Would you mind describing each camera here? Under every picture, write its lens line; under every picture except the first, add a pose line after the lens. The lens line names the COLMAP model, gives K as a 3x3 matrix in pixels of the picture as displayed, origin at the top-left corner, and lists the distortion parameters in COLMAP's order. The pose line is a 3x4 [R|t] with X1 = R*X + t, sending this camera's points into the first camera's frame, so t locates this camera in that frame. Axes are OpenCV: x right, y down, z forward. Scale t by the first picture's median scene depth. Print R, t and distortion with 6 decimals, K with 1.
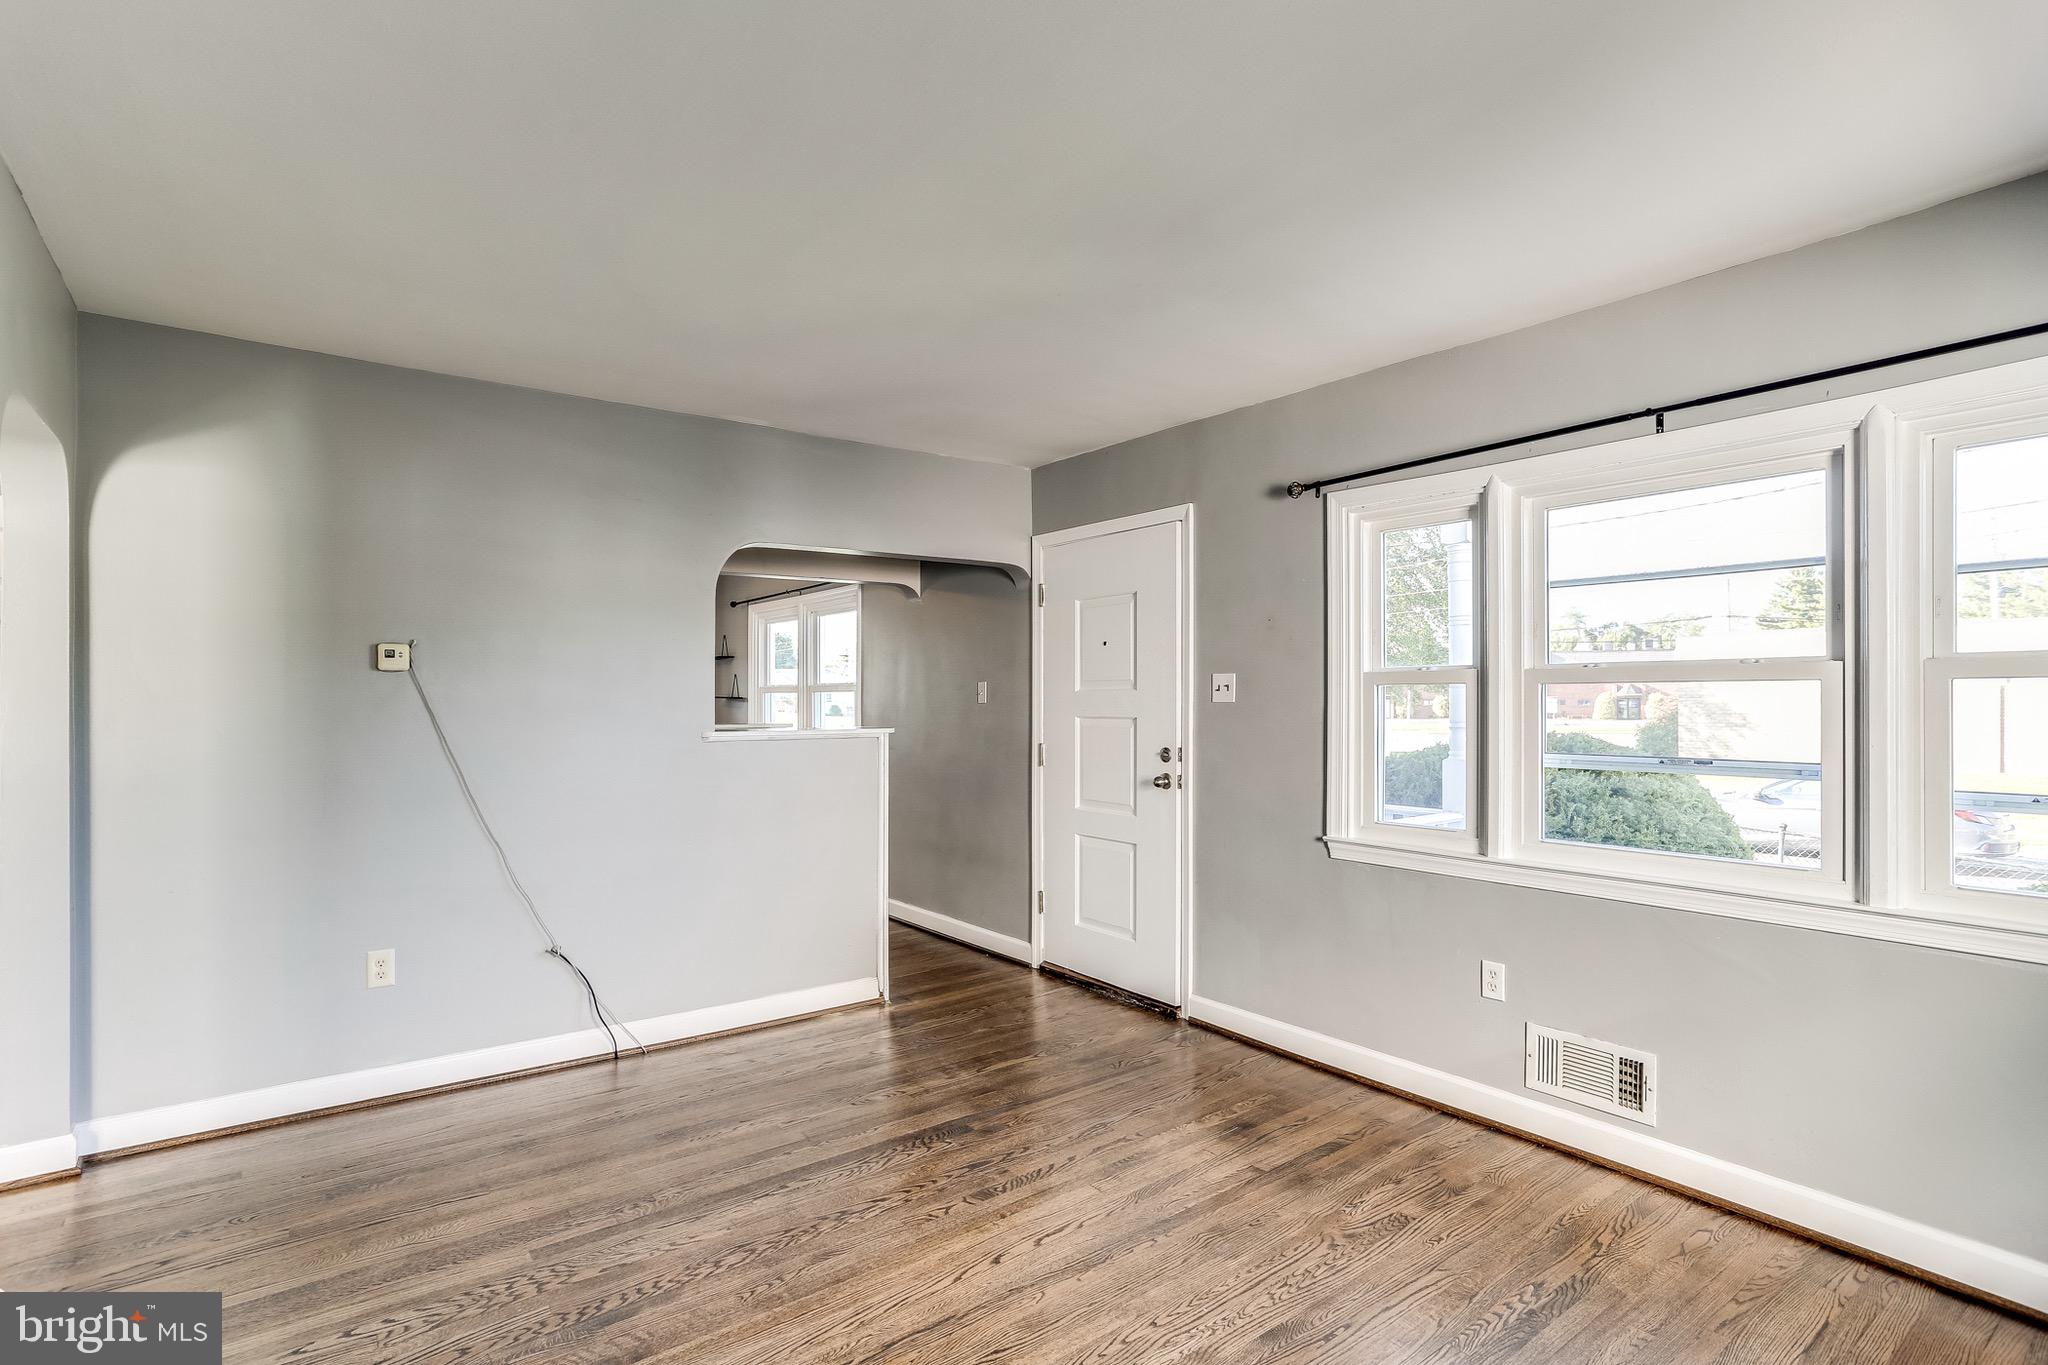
lens RADIAL K [[1001.5, 0, 1041.0], [0, 1001.5, 693.0], [0, 0, 1]] dist [-0.044133, 0.027339]
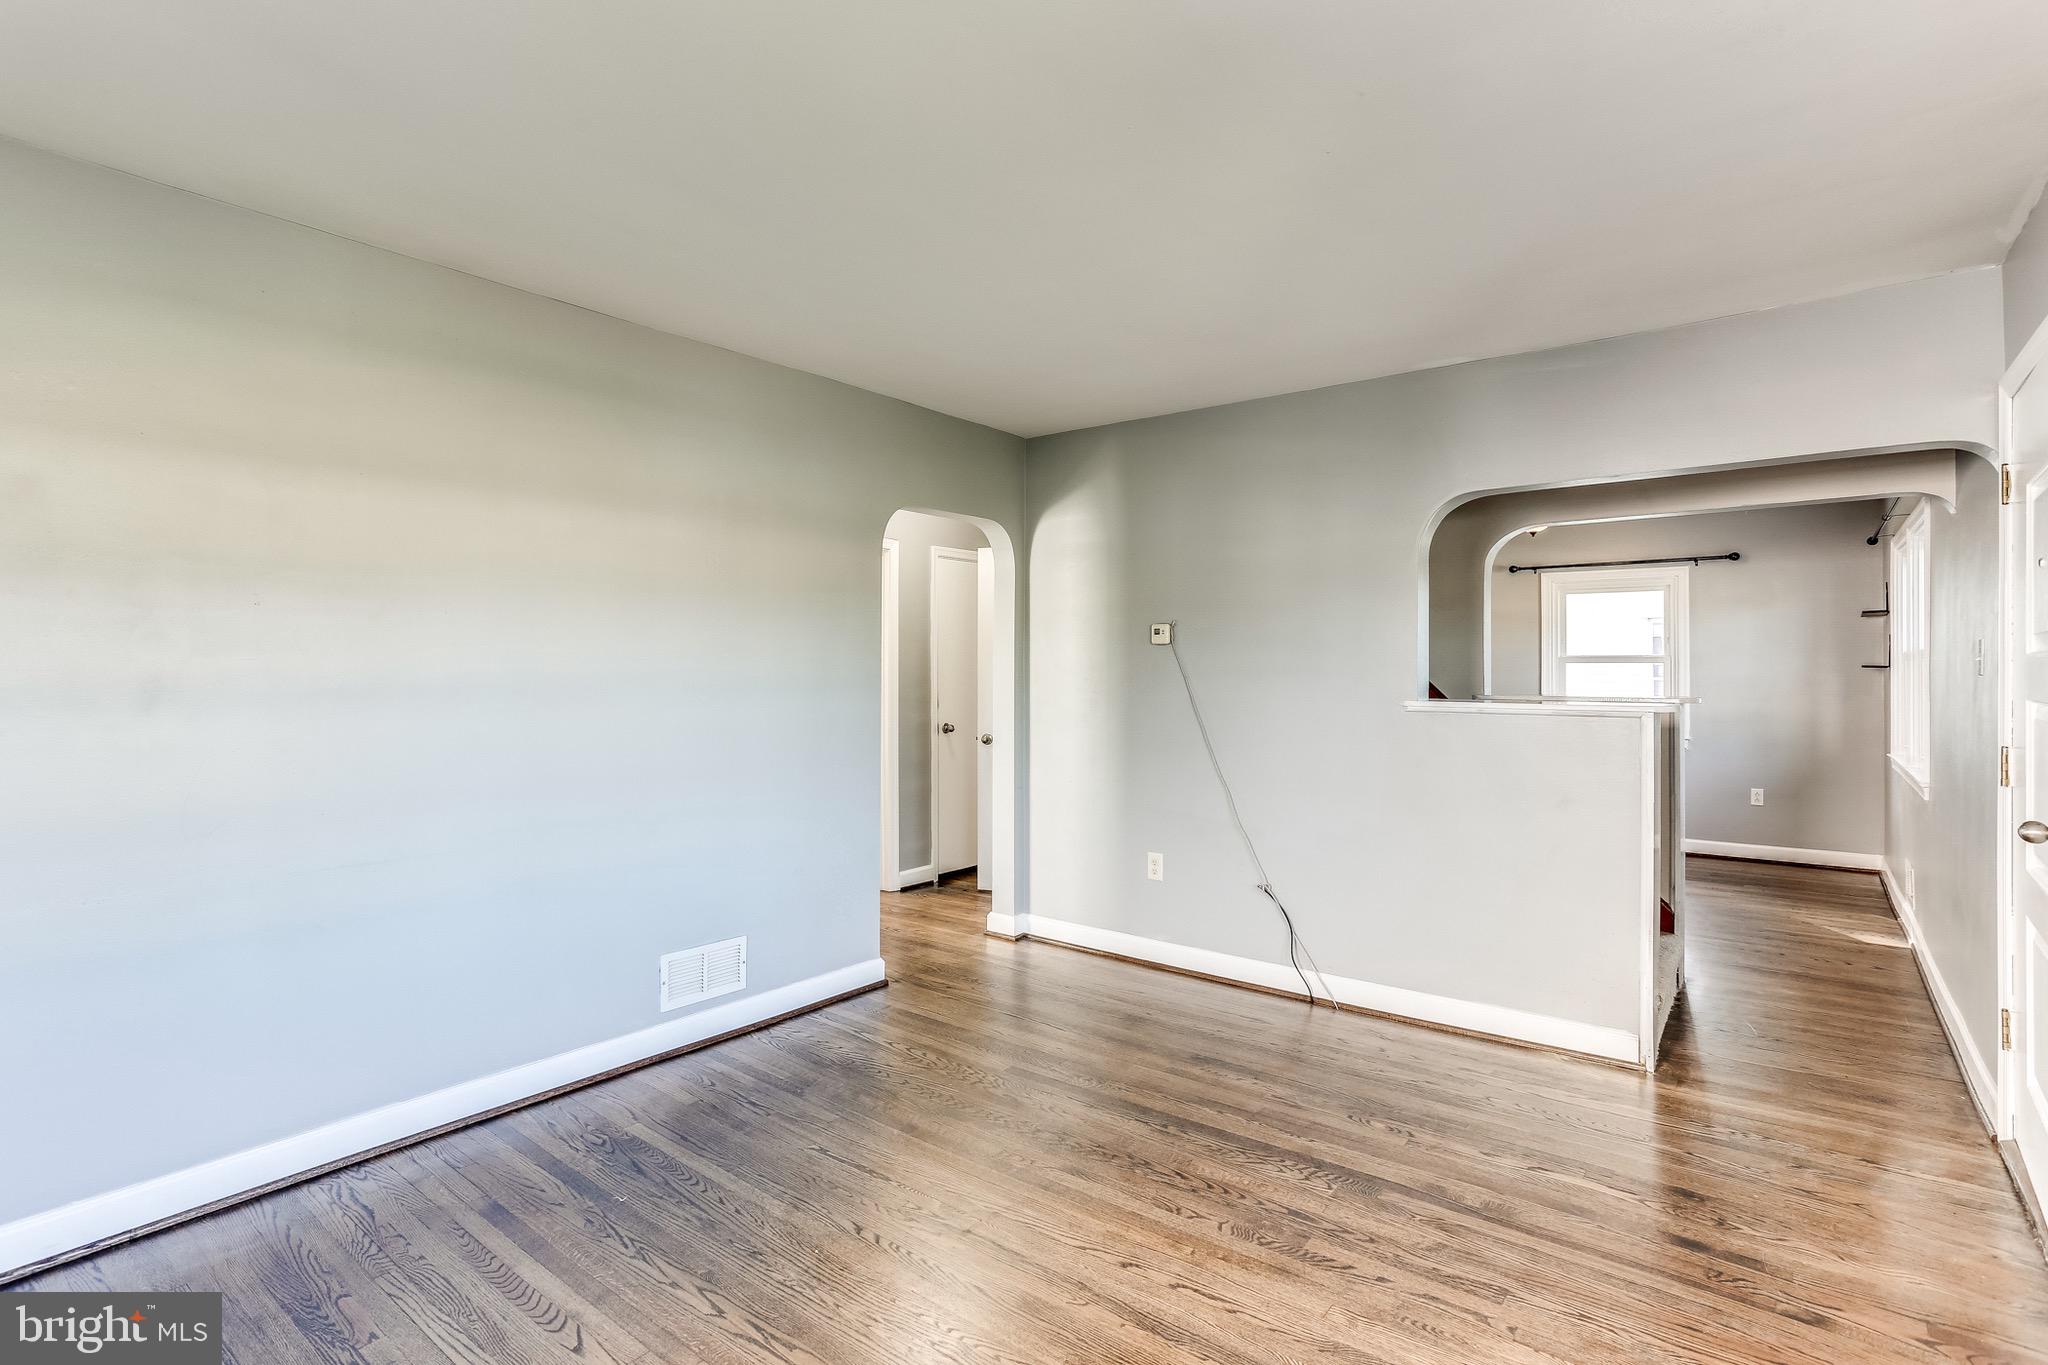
lens RADIAL K [[1002.8, 0, 1026.5], [0, 1002.8, 674.3], [0, 0, 1]] dist [-0.049916, 0.029852]
pose [[0.240586, 0.005030, -0.970615, 0.609075], [-0.002282, 0.999987, 0.004616, 0.011812], [0.970625, 0.001104, 0.240595, 0.505246]]
